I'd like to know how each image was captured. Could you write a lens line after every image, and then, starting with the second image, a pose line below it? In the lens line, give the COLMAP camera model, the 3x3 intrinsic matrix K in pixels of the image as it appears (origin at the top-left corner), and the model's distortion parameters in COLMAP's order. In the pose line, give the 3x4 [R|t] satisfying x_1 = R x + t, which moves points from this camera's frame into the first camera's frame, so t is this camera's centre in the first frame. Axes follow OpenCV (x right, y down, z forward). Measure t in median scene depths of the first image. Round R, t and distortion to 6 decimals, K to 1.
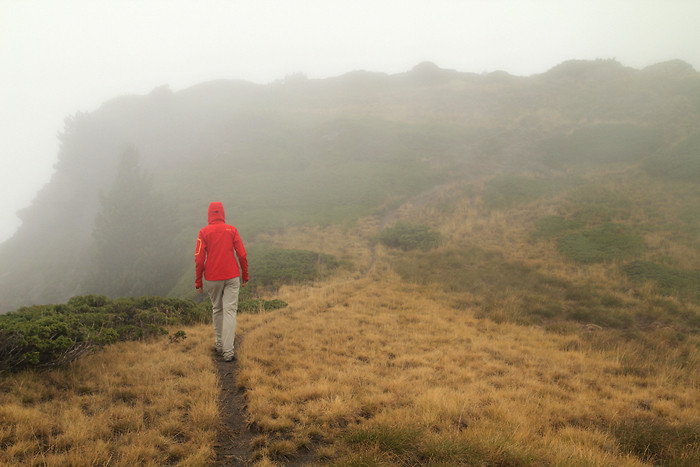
lens RADIAL K [[887.4, 0, 350.0], [0, 887.4, 233.5], [0, 0, 1]] dist [-0.008855, -0.024502]
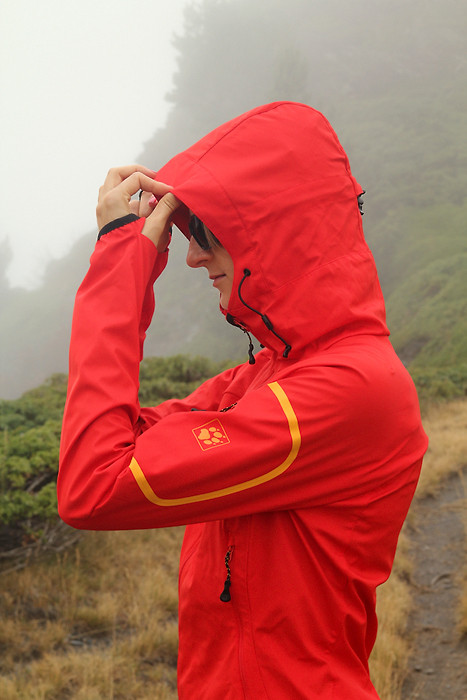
lens RADIAL K [[1586.6, 0, 233.5], [0, 1586.6, 350.0], [0, 0, 1]] dist [0.230656, -0.017739]
pose [[0.958463, 0.022531, -0.284324, -0.012029], [0.001682, 0.996411, 0.084629, -0.009409], [0.285210, -0.081592, 0.954986, 0.170672]]
